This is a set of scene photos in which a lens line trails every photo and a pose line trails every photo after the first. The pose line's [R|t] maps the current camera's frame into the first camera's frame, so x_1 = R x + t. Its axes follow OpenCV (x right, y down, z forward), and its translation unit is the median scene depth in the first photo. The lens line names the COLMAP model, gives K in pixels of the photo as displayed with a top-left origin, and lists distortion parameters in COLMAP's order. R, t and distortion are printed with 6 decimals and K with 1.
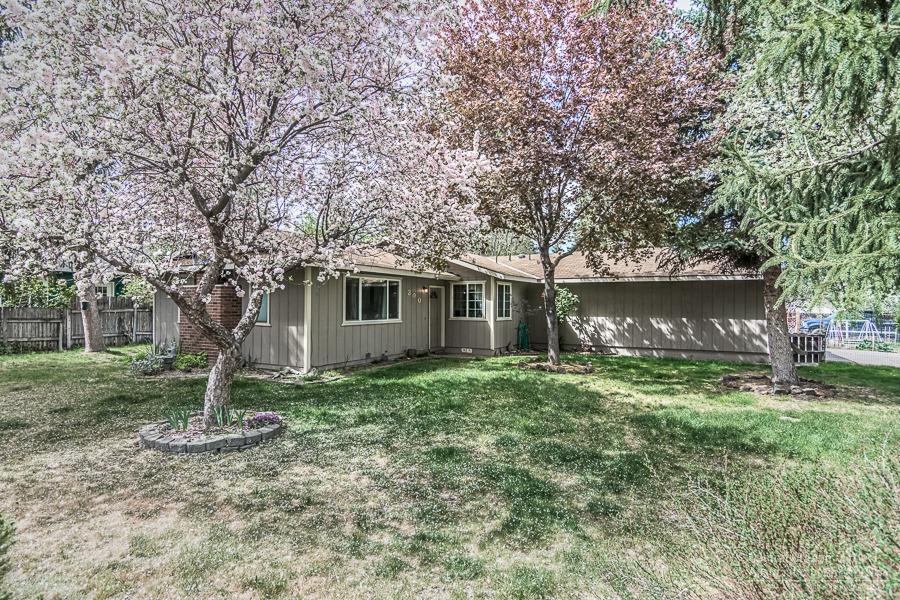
lens RADIAL K [[475.4, 0, 451.2], [0, 475.4, 301.0], [0, 0, 1]] dist [0.001545, 0.000722]
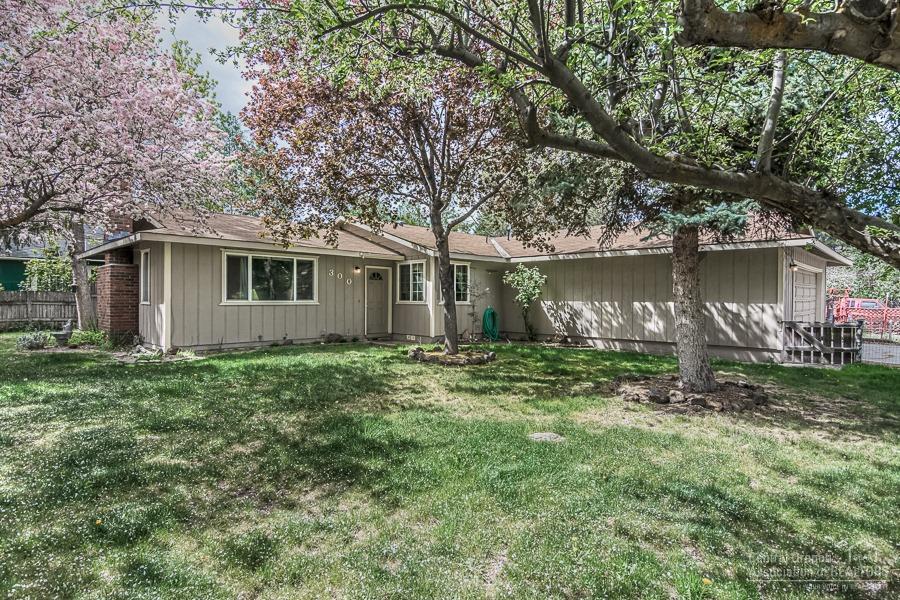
lens RADIAL K [[475.4, 0, 449.6], [0, 475.4, 299.5], [0, 0, 1]] dist [0.001545, 0.000722]
pose [[0.961695, 0.000525, -0.274122, 0.346909], [0.001155, 0.999982, 0.005966, 0.026297], [0.274120, -0.006054, 0.961676, 0.156136]]
